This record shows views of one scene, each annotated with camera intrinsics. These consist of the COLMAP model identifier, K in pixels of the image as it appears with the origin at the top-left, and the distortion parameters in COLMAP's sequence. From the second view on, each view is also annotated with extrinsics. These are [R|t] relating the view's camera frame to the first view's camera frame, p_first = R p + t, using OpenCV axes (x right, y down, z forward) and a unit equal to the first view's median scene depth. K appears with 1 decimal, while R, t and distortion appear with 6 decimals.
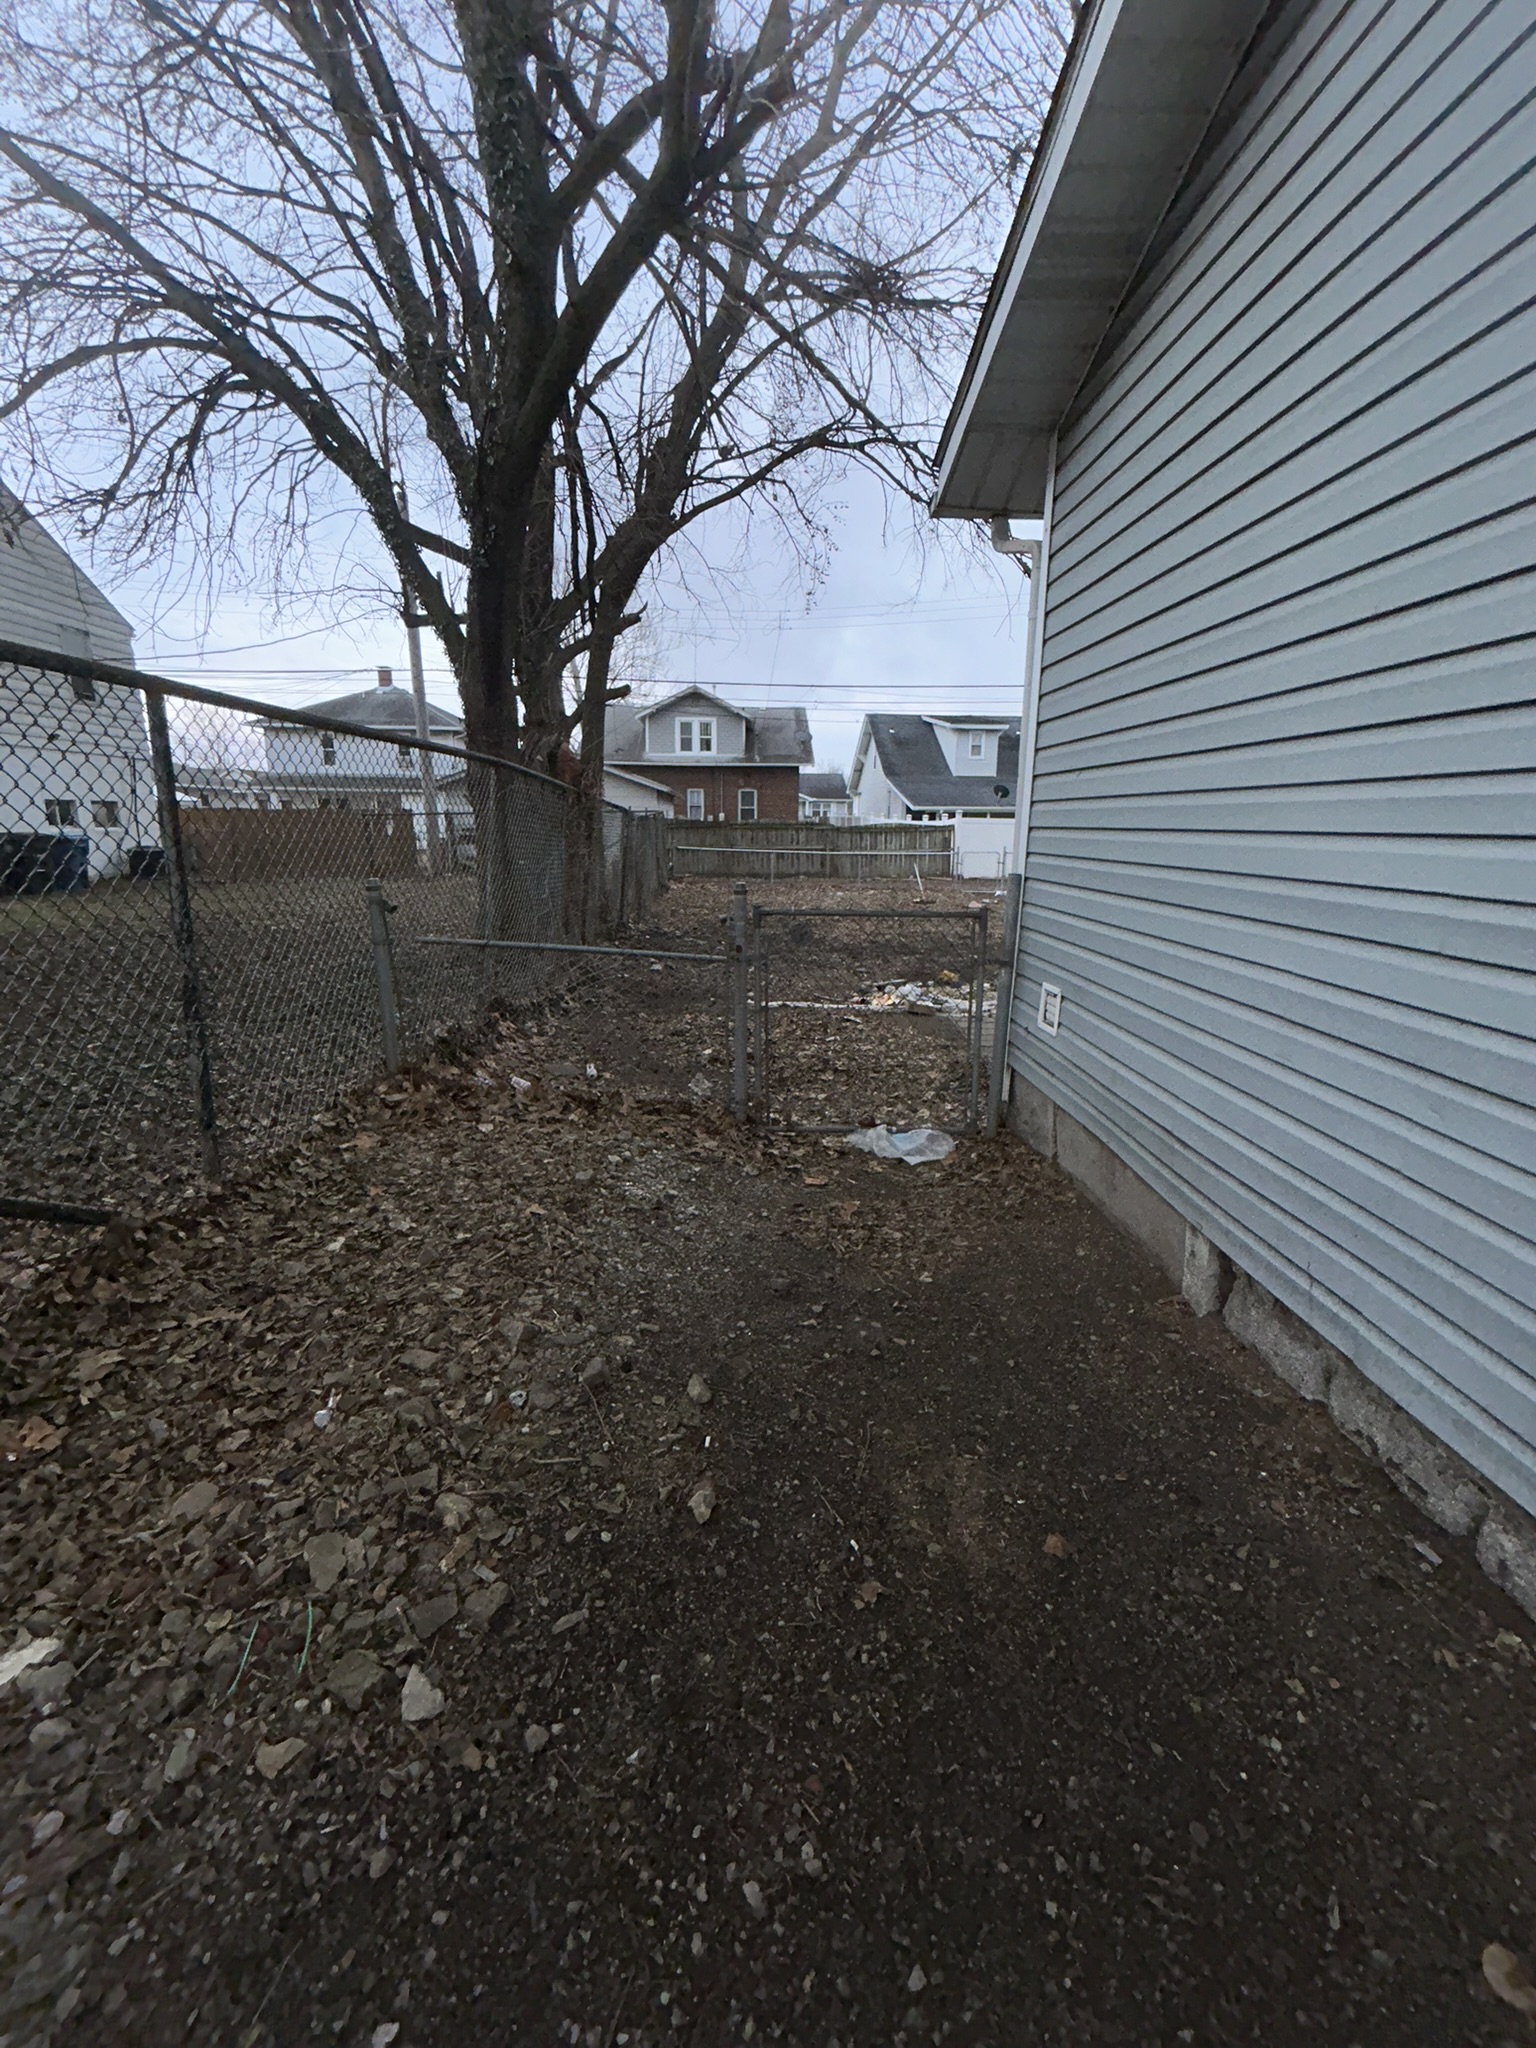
lens RADIAL K [[841.8, 0, 773.1], [0, 841.8, 1020.1], [0, 0, 1]] dist [0.012457, 0.000604]
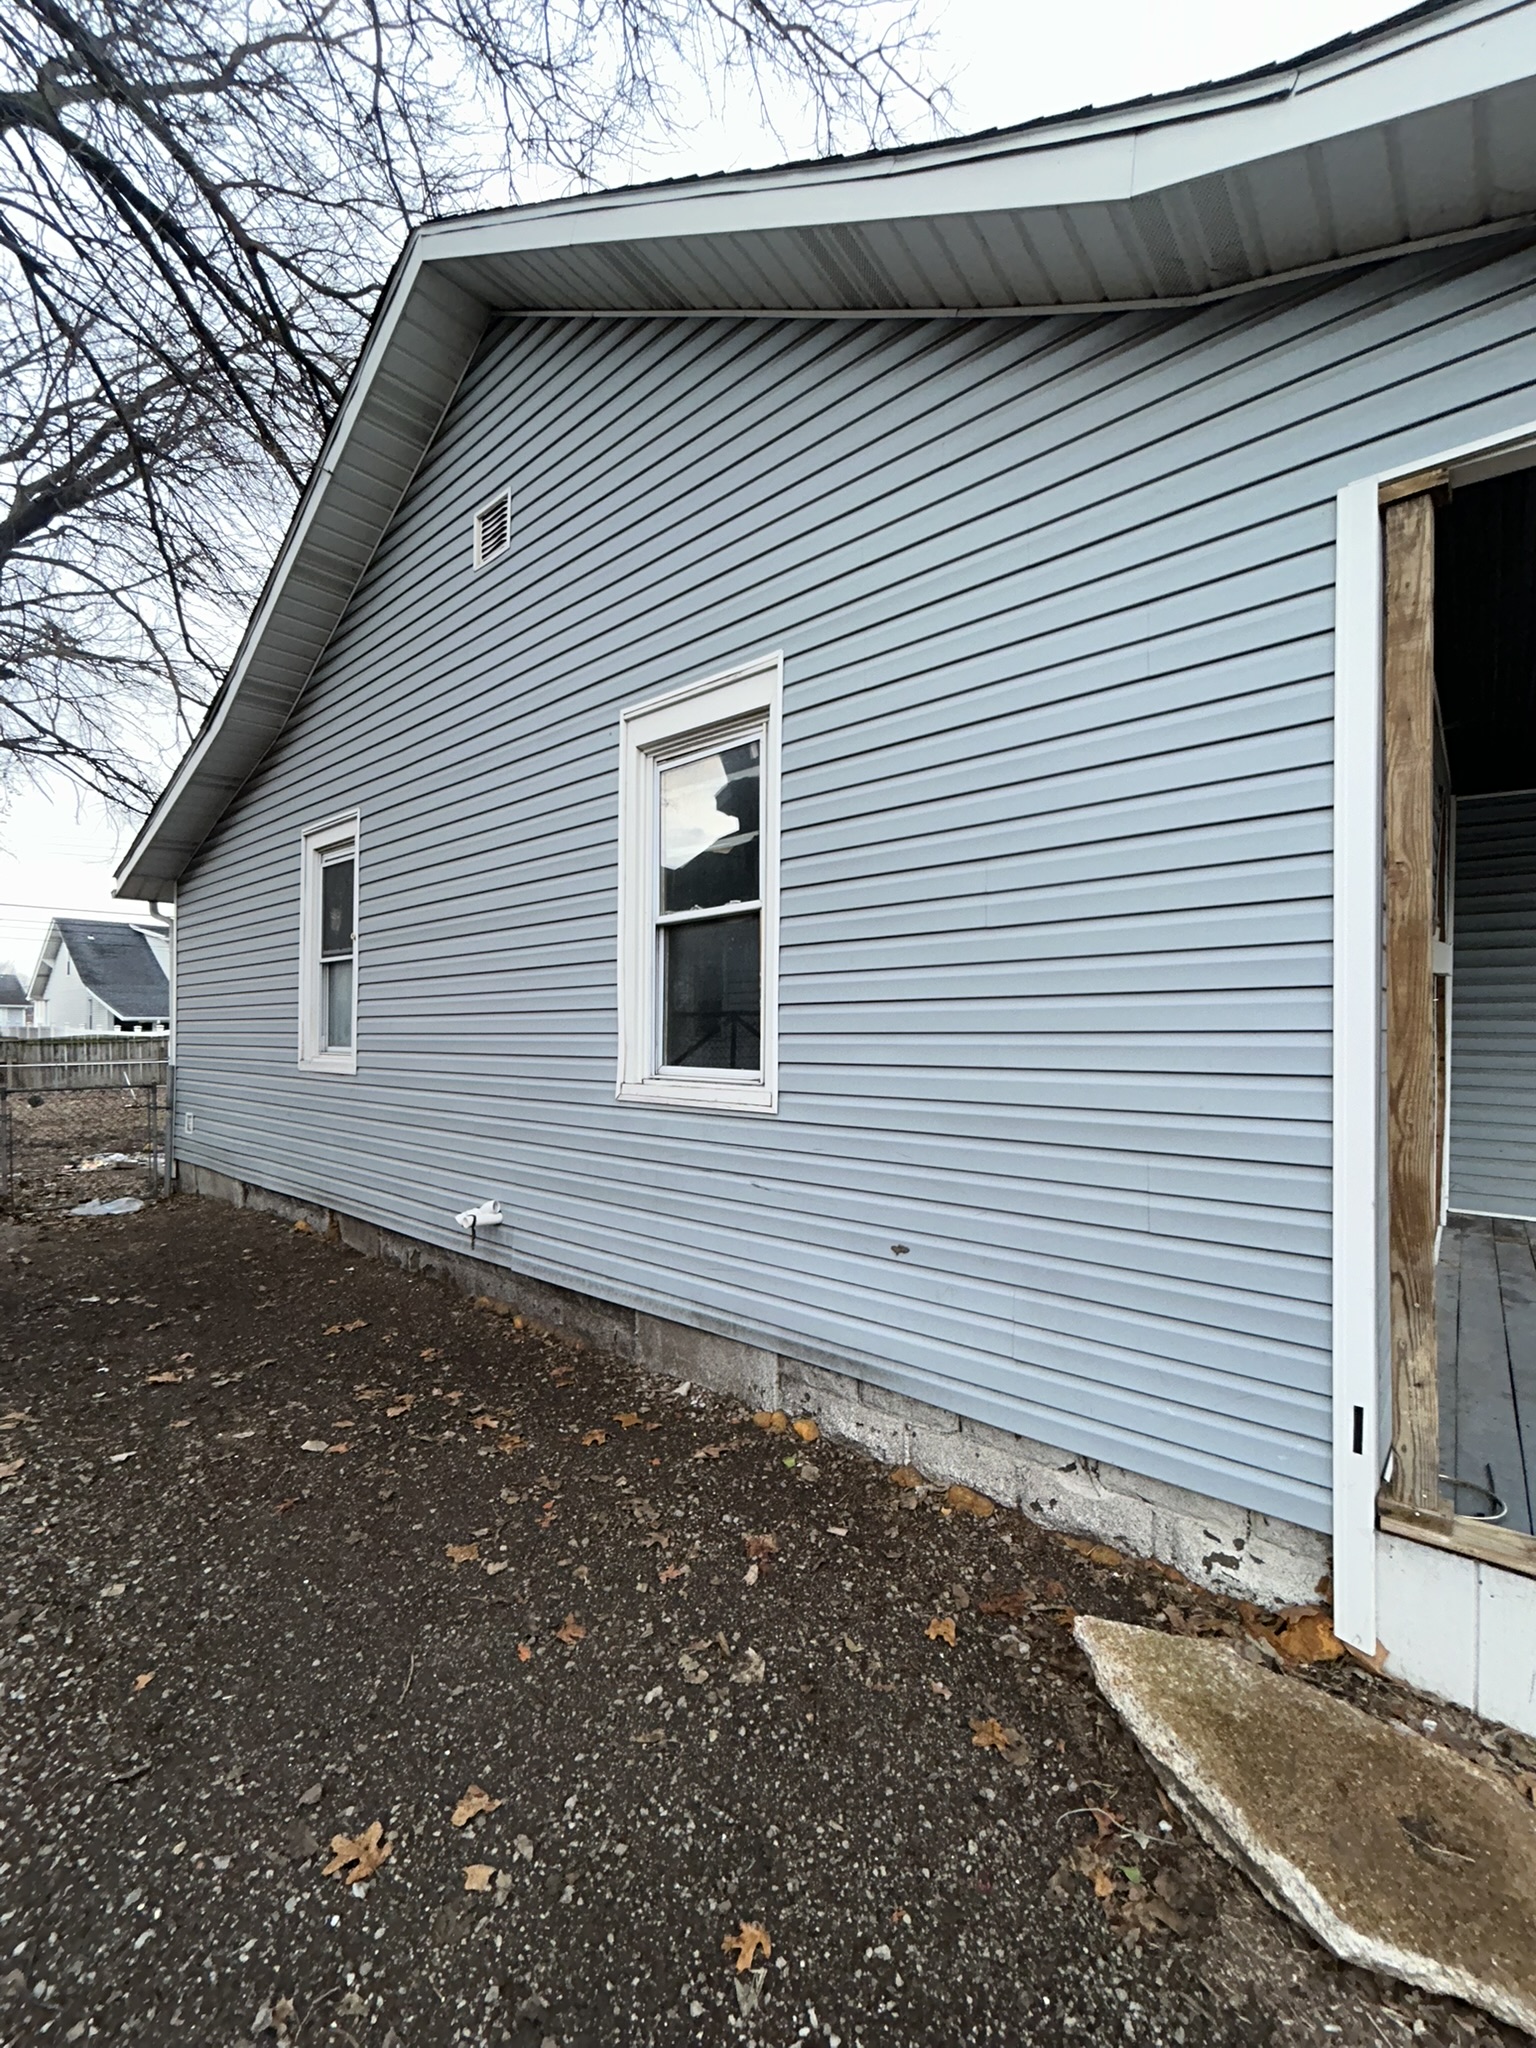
lens RADIAL K [[841.8, 0, 769.0], [0, 841.8, 1014.4], [0, 0, 1]] dist [0.012457, 0.000604]
pose [[0.691140, 0.002421, 0.722717, -0.036038], [0.173588, 0.970165, -0.169253, 0.054631], [-0.701564, 0.242433, 0.670100, -0.253014]]
